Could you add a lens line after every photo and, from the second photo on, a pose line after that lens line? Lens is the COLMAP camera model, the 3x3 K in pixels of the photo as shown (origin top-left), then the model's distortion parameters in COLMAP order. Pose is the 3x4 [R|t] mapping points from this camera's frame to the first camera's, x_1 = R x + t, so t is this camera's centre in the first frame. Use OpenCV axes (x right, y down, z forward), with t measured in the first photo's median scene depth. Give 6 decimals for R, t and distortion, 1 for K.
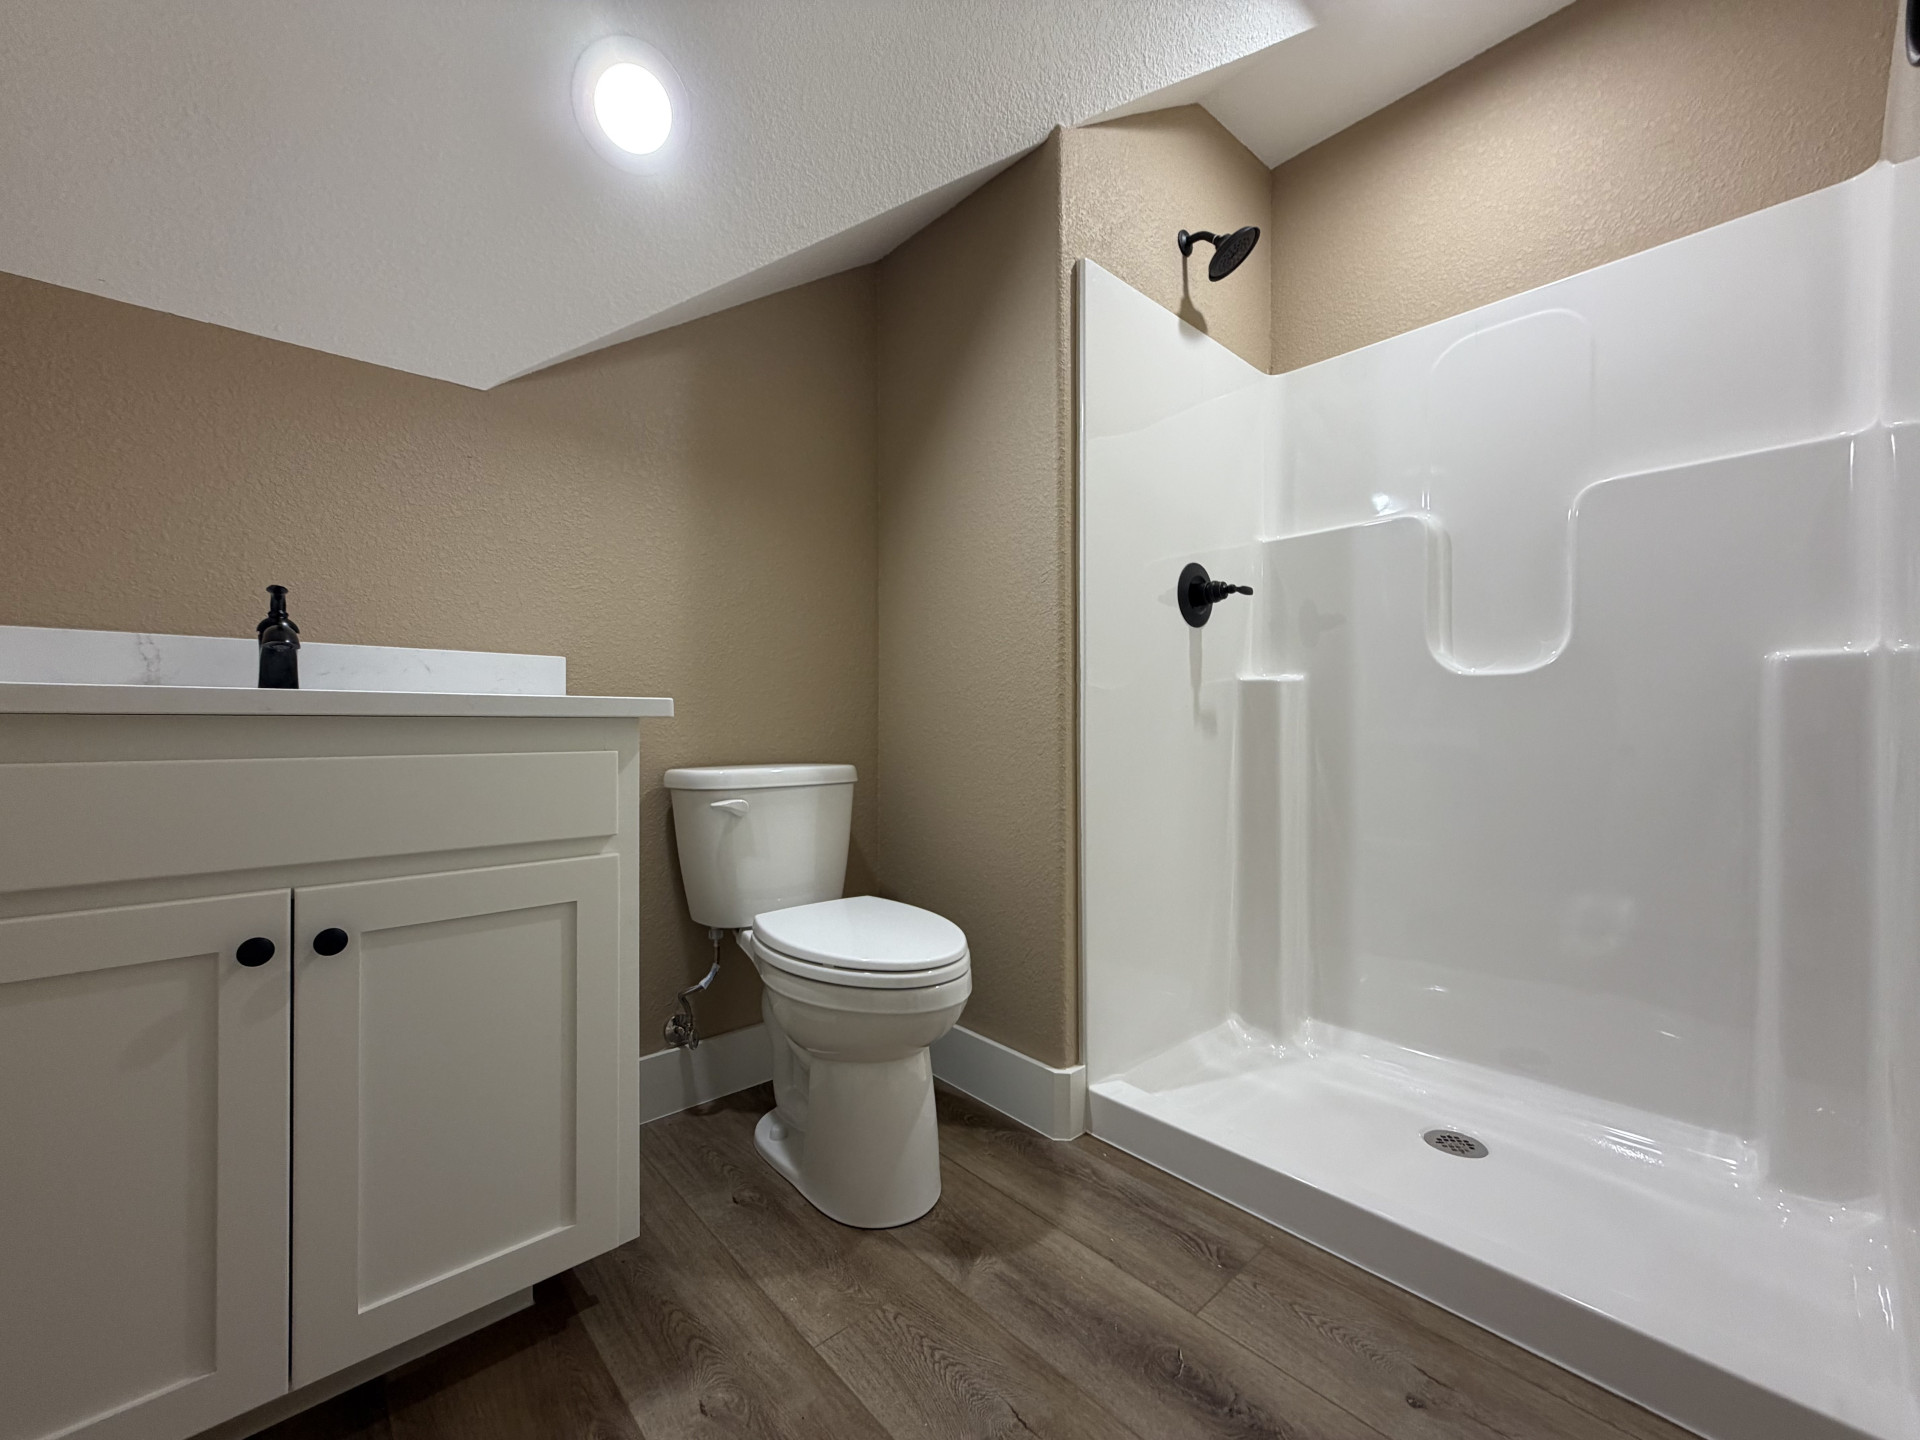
lens RADIAL K [[771.8, 0, 953.5], [0, 771.8, 718.1], [0, 0, 1]] dist [0.001133, 0.000402]
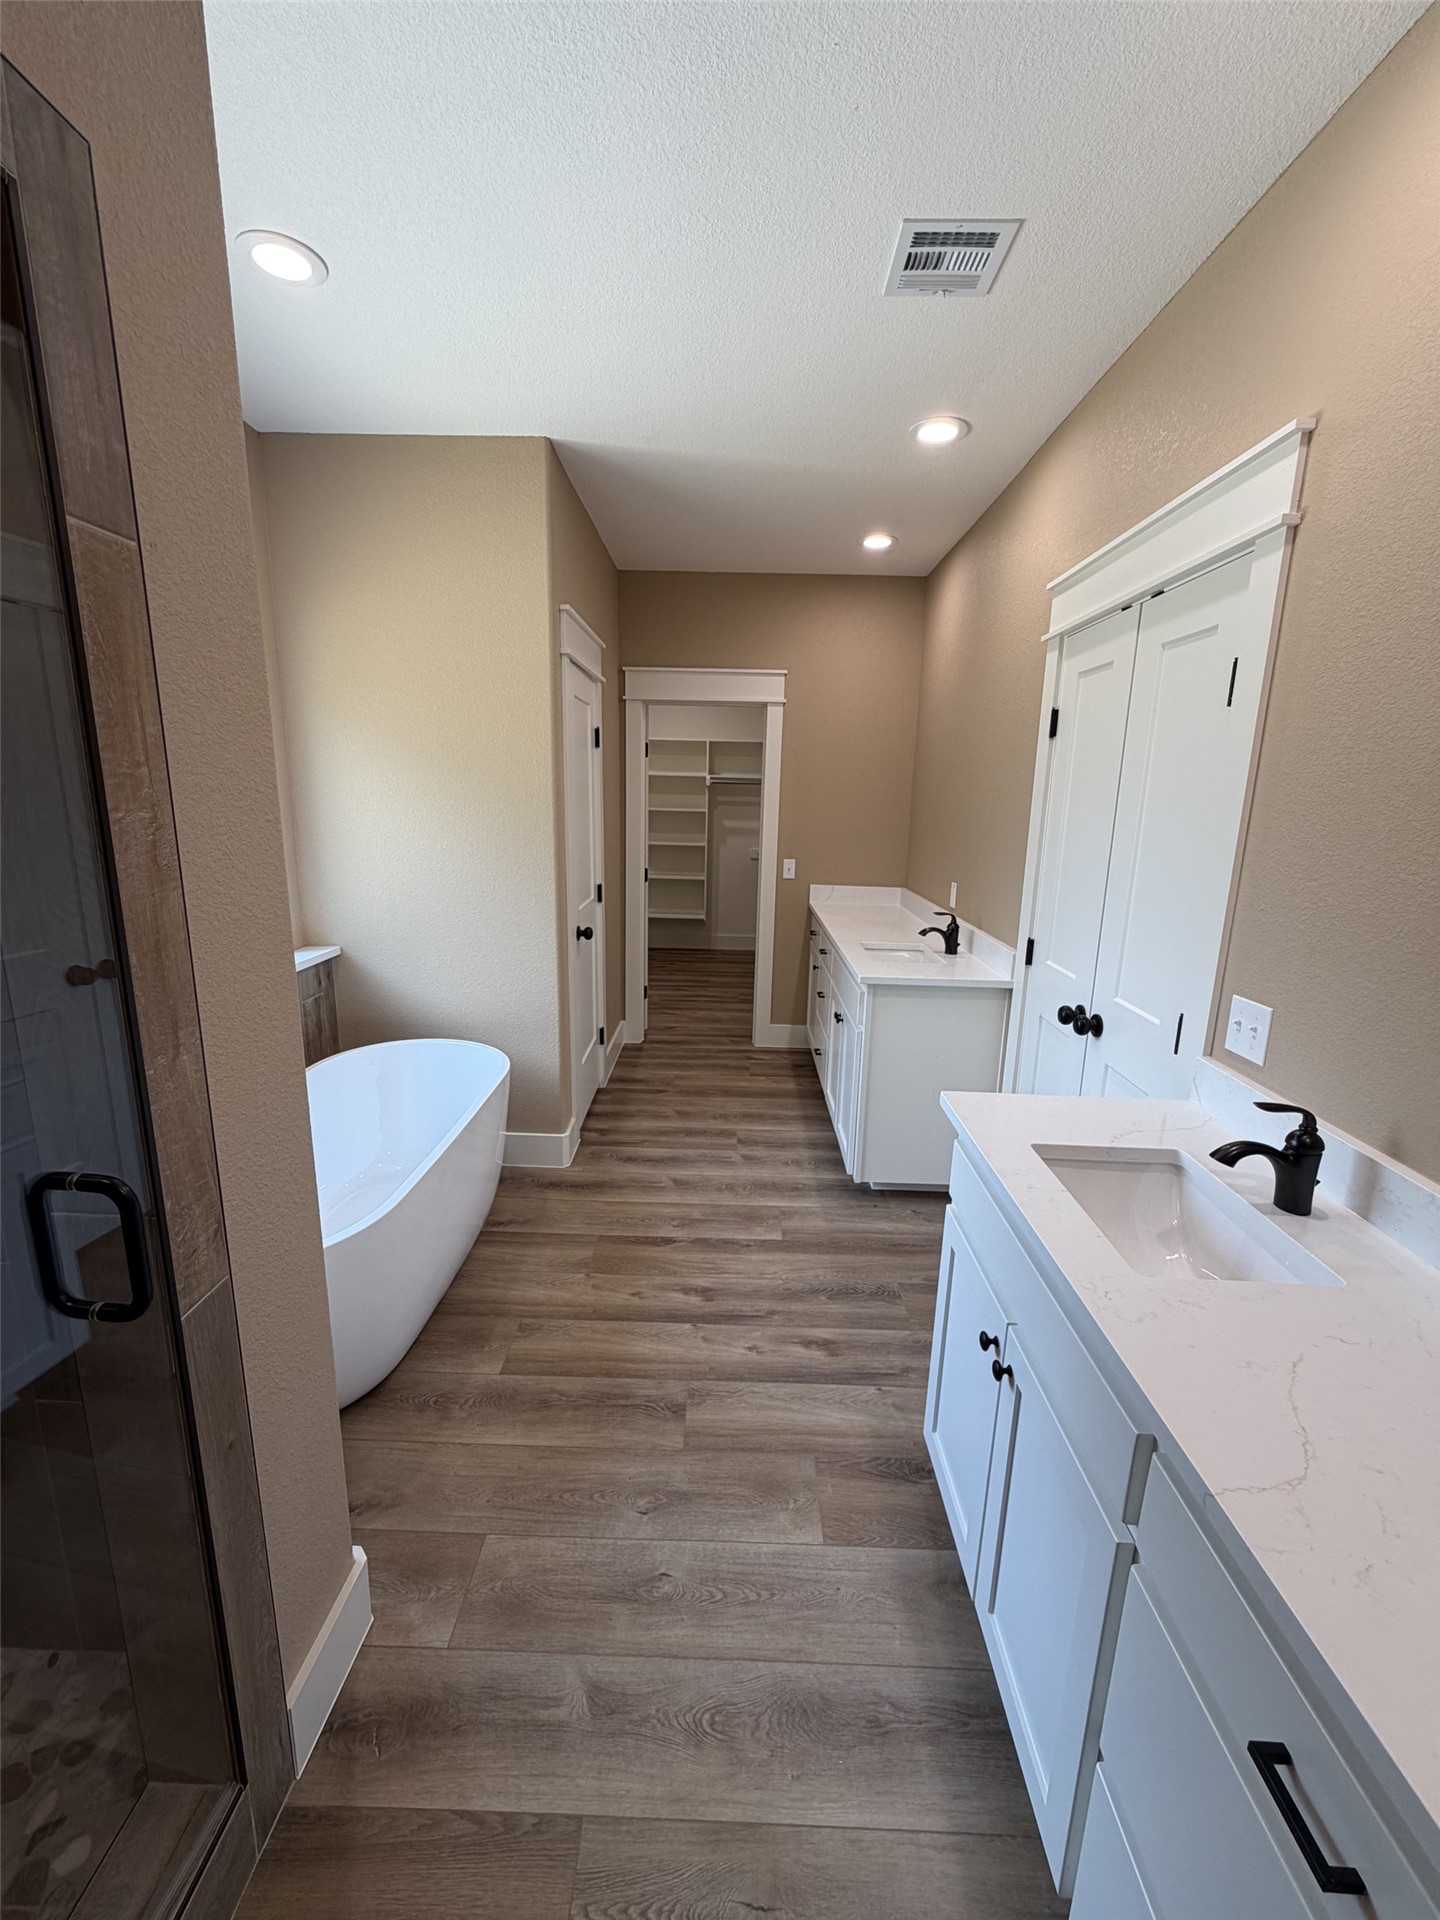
lens RADIAL K [[771.8, 0, 723.7], [0, 771.8, 959.3], [0, 0, 1]] dist [0.001133, 0.000402]
pose [[-0.673684, 0.134429, -0.726691, 0.564512], [-0.027150, 0.978151, 0.206116, -0.524033], [0.738521, 0.158586, -0.655315, 1.783986]]
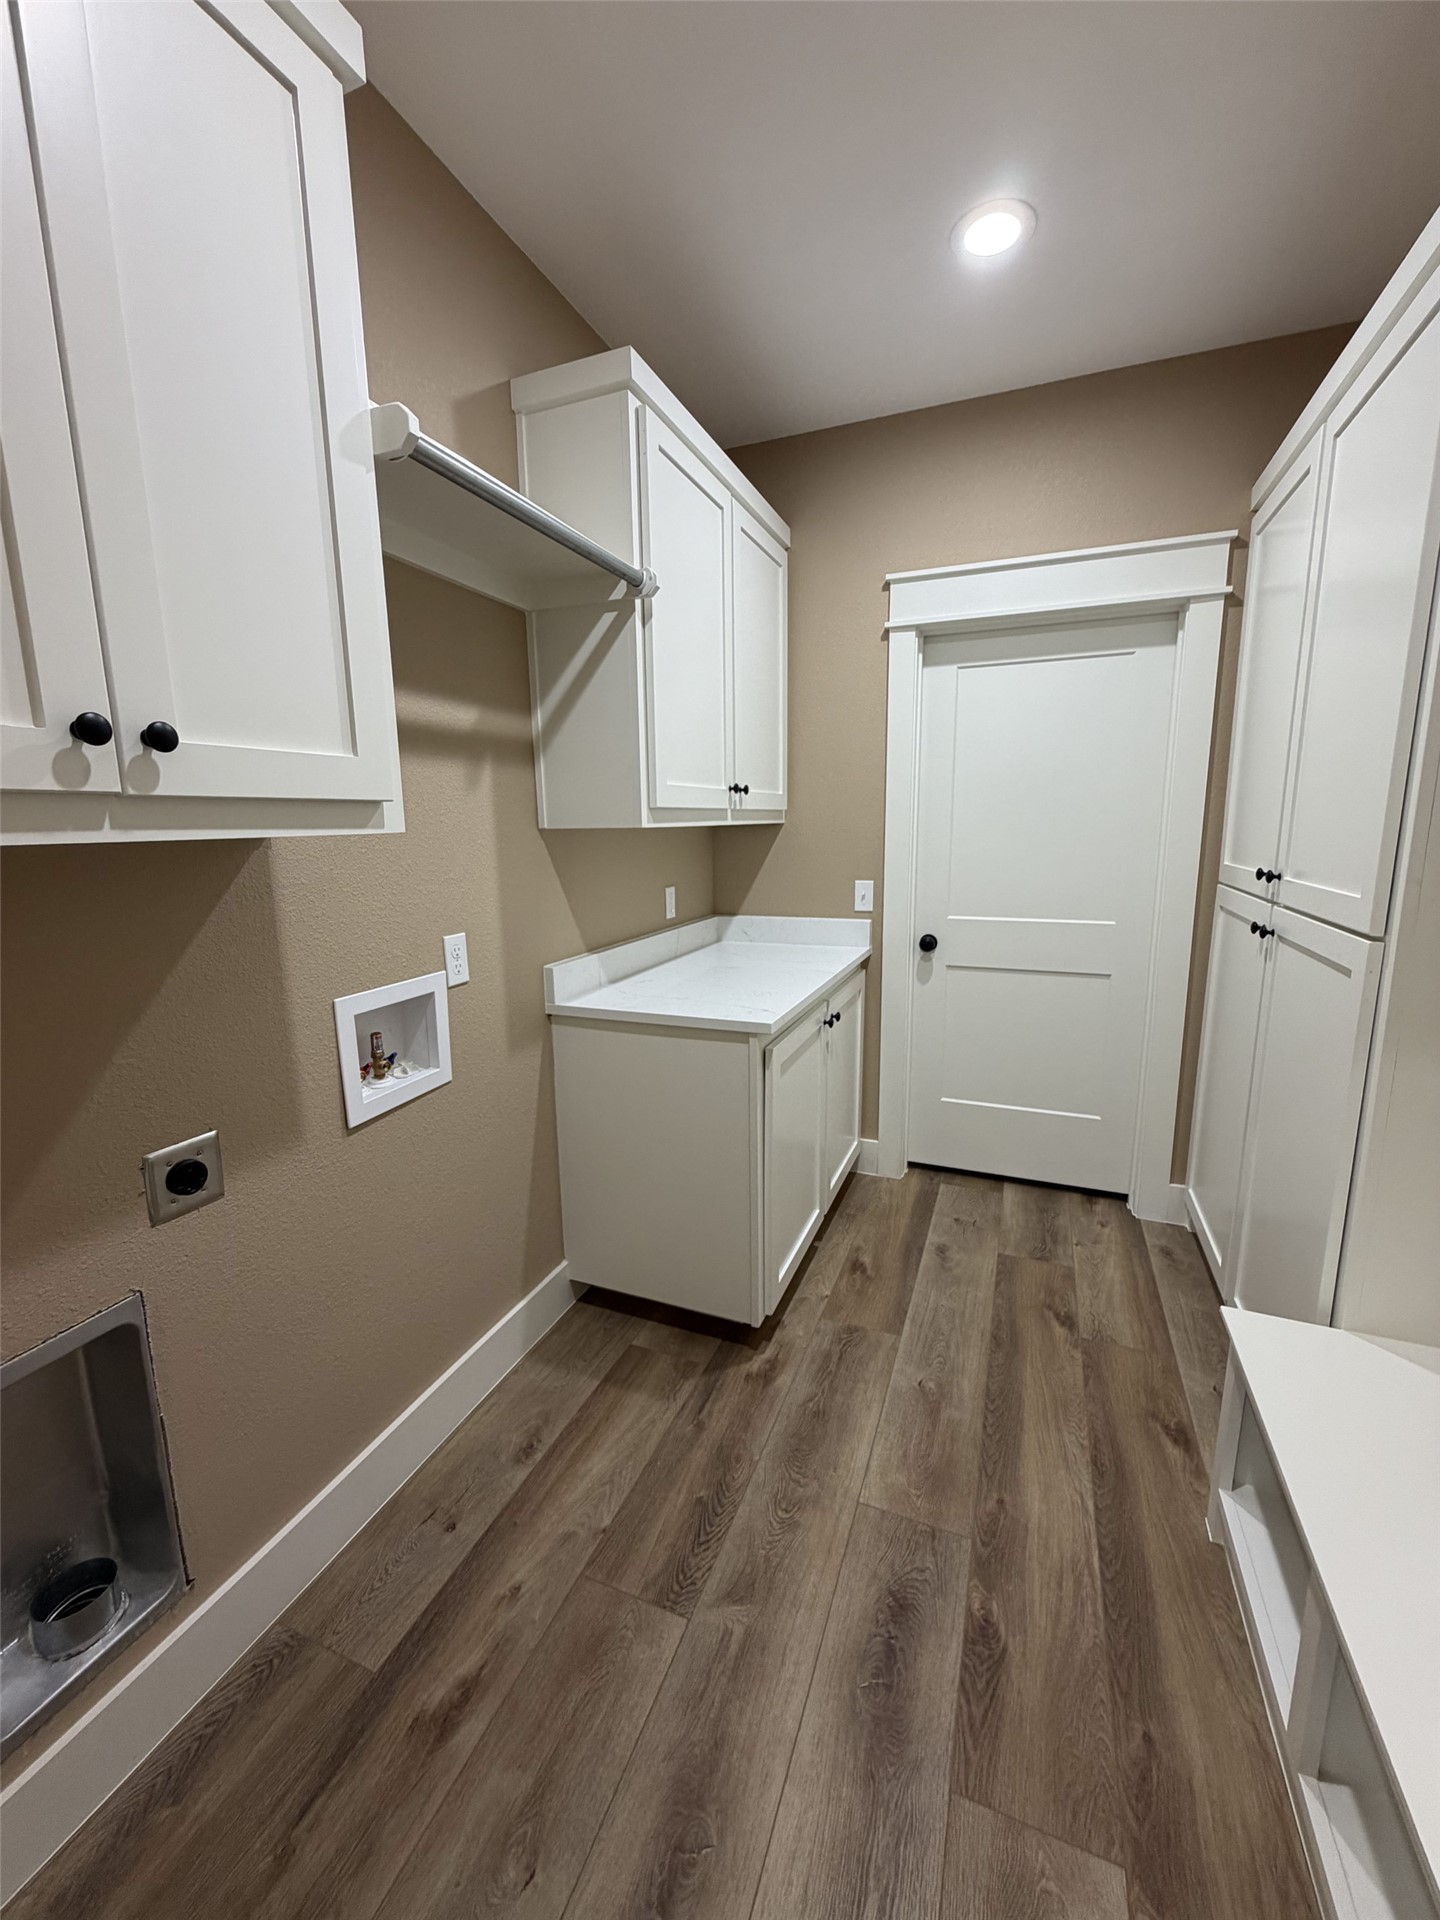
lens RADIAL K [[771.8, 0, 709.2], [0, 771.8, 962.5], [0, 0, 1]] dist [0.001133, 0.000402]
pose [[0.442332, 0.151112, -0.884029, 0.902461], [0.013510, 0.984468, 0.175041, -0.409749], [0.896750, -0.089370, 0.433420, 0.620307]]
